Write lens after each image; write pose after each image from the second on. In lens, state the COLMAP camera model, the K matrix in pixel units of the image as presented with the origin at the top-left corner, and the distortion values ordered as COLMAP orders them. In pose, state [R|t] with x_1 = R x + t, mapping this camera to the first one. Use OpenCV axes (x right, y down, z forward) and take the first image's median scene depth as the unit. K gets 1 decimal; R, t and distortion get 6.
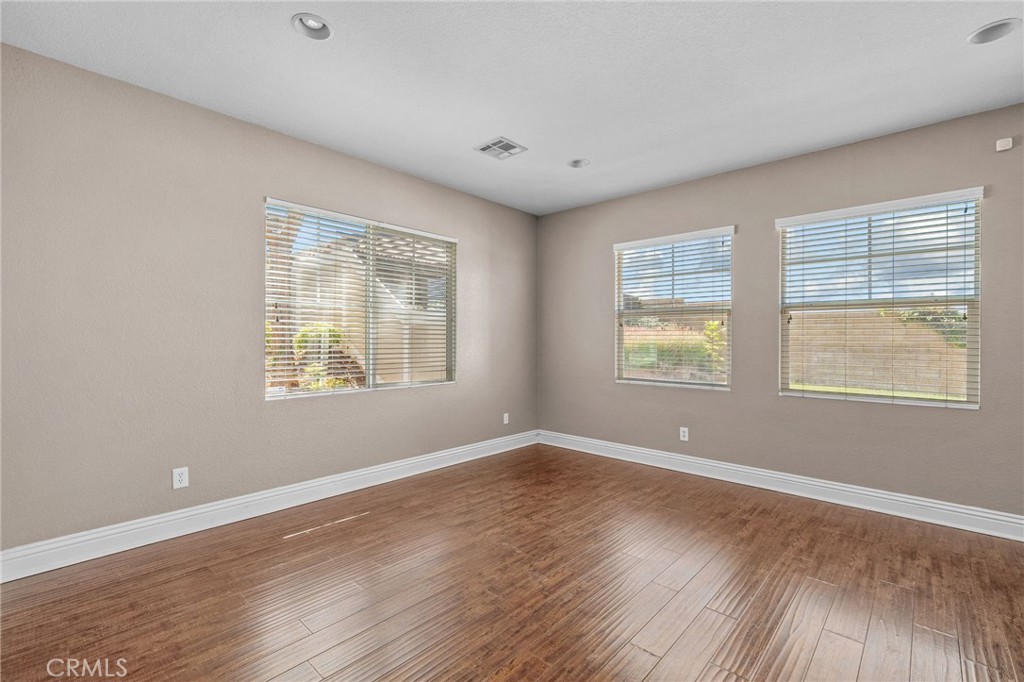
lens RADIAL K [[459.3, 0, 509.3], [0, 459.3, 342.5], [0, 0, 1]] dist [0.004699, 0.000877]
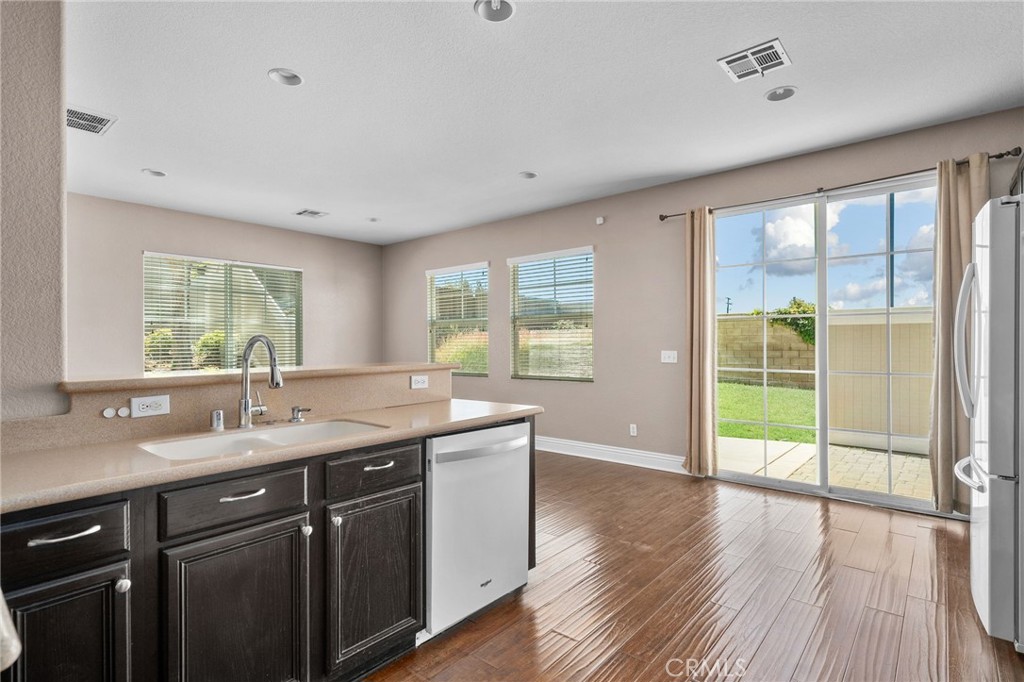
lens RADIAL K [[499.3, 0, 517.1], [0, 499.3, 338.2], [0, 0, 1]] dist [-0.003470, -0.000488]
pose [[0.999069, -0.011580, 0.041548, 0.531451], [0.012401, 0.999732, -0.019571, 0.016186], [-0.041311, 0.020068, 0.998945, -0.574632]]
